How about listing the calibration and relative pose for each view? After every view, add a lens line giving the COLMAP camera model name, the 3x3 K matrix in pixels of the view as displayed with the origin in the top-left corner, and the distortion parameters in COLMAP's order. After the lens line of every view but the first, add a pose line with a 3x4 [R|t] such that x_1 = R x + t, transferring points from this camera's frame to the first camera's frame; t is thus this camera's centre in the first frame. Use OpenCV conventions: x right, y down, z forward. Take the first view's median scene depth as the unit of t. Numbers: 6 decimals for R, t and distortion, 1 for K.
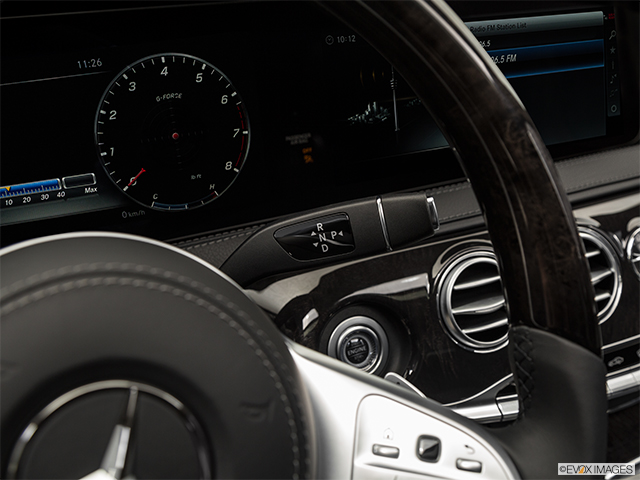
lens RADIAL K [[638.5, 0, 315.6], [0, 638.5, 236.5], [0, 0, 1]] dist [-0.009956, 0.000000]
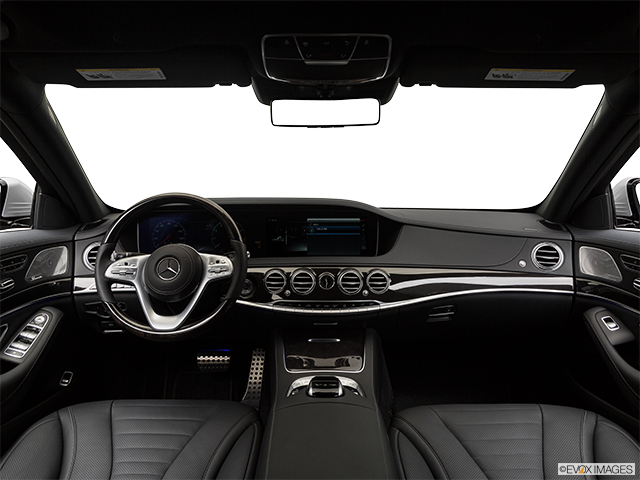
lens RADIAL K [[479.5, 0, 323.0], [0, 479.5, 243.7], [0, 0, 1]] dist [0.002977, 0.002350]
pose [[0.903032, 0.118393, -0.412936, 1.695362], [-0.197262, 0.968214, -0.153787, 0.260322], [0.381603, 0.220331, 0.897682, -1.680128]]
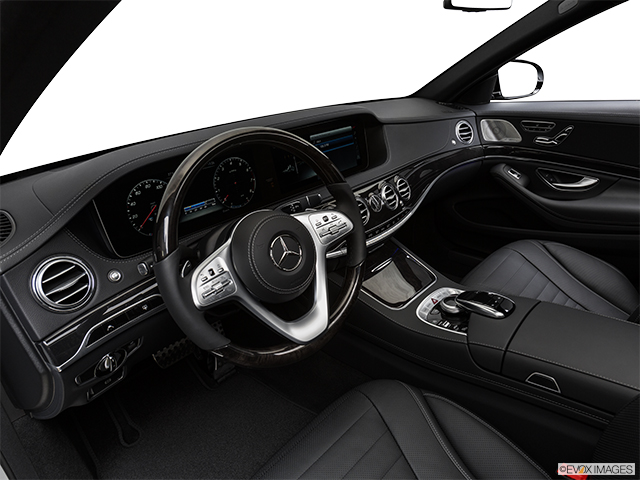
lens RADIAL K [[416.5, 0, 316.0], [0, 416.5, 237.3], [0, 0, 1]] dist [-0.011487, -0.002922]
pose [[0.931215, -0.147541, 0.333271, -0.547626], [0.133978, 0.988951, 0.063456, 0.025662], [-0.338951, -0.014440, 0.940693, -1.005326]]
